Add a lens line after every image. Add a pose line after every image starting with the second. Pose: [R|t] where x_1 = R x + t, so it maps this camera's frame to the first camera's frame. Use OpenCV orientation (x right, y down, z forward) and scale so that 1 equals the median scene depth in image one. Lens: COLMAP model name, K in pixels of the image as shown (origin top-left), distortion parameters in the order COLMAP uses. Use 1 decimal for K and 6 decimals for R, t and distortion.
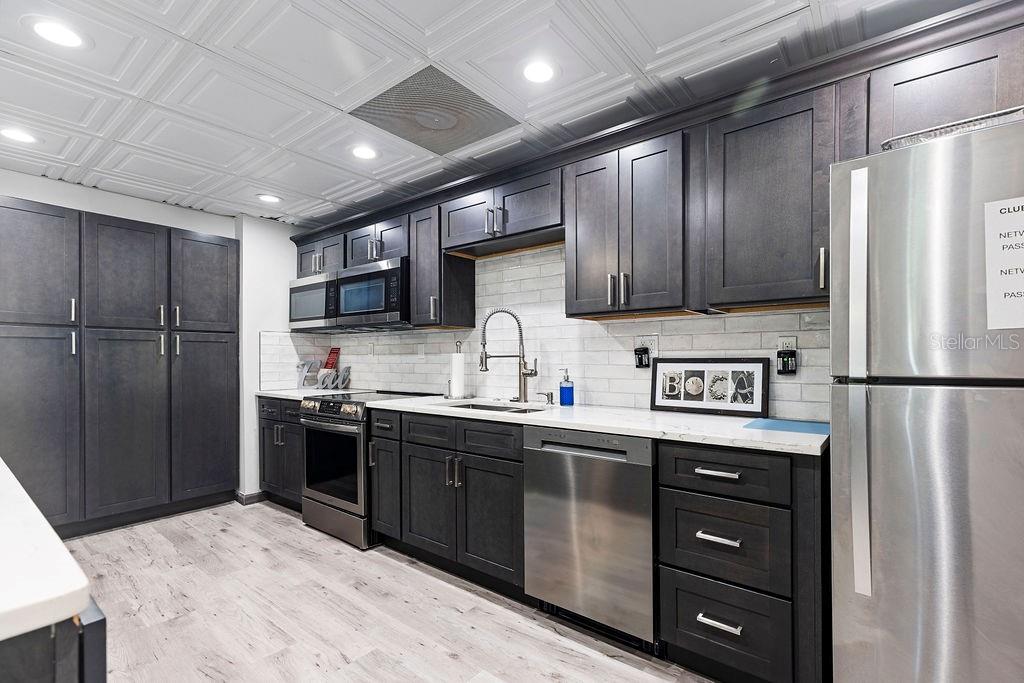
lens RADIAL K [[463.0, 0, 525.9], [0, 463.0, 359.0], [0, 0, 1]] dist [0.004295, -0.000283]
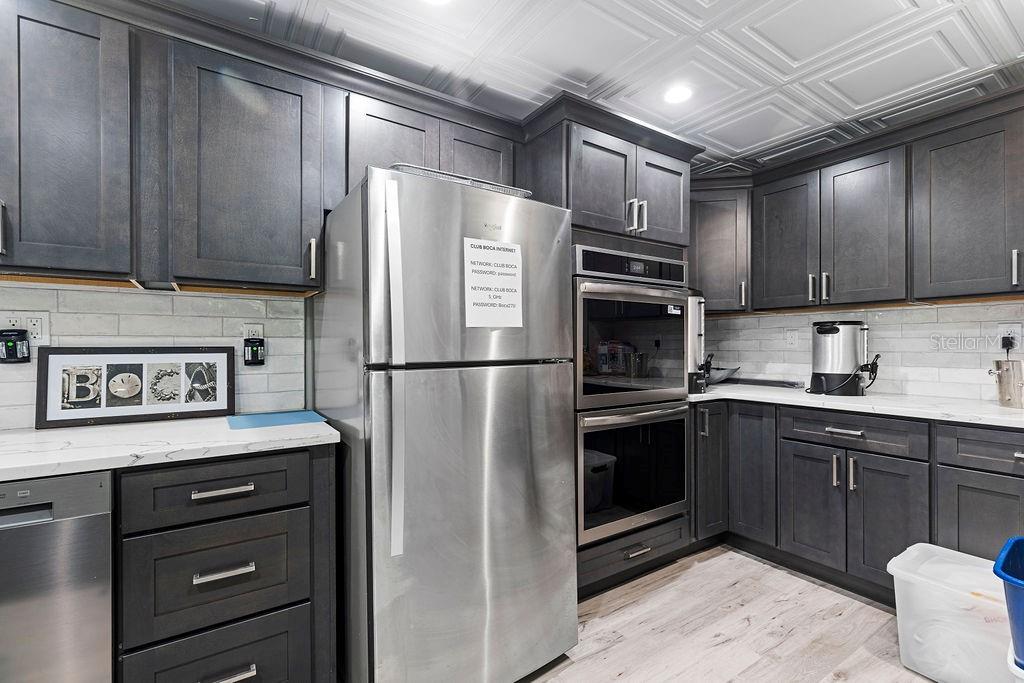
lens RADIAL K [[463.0, 0, 512.2], [0, 463.0, 344.7], [0, 0, 1]] dist [0.004295, -0.000283]
pose [[0.307550, 0.005344, 0.951517, -0.154087], [0.001139, 0.999981, -0.005984, -0.000562], [-0.951531, 0.002924, 0.307538, 0.219422]]
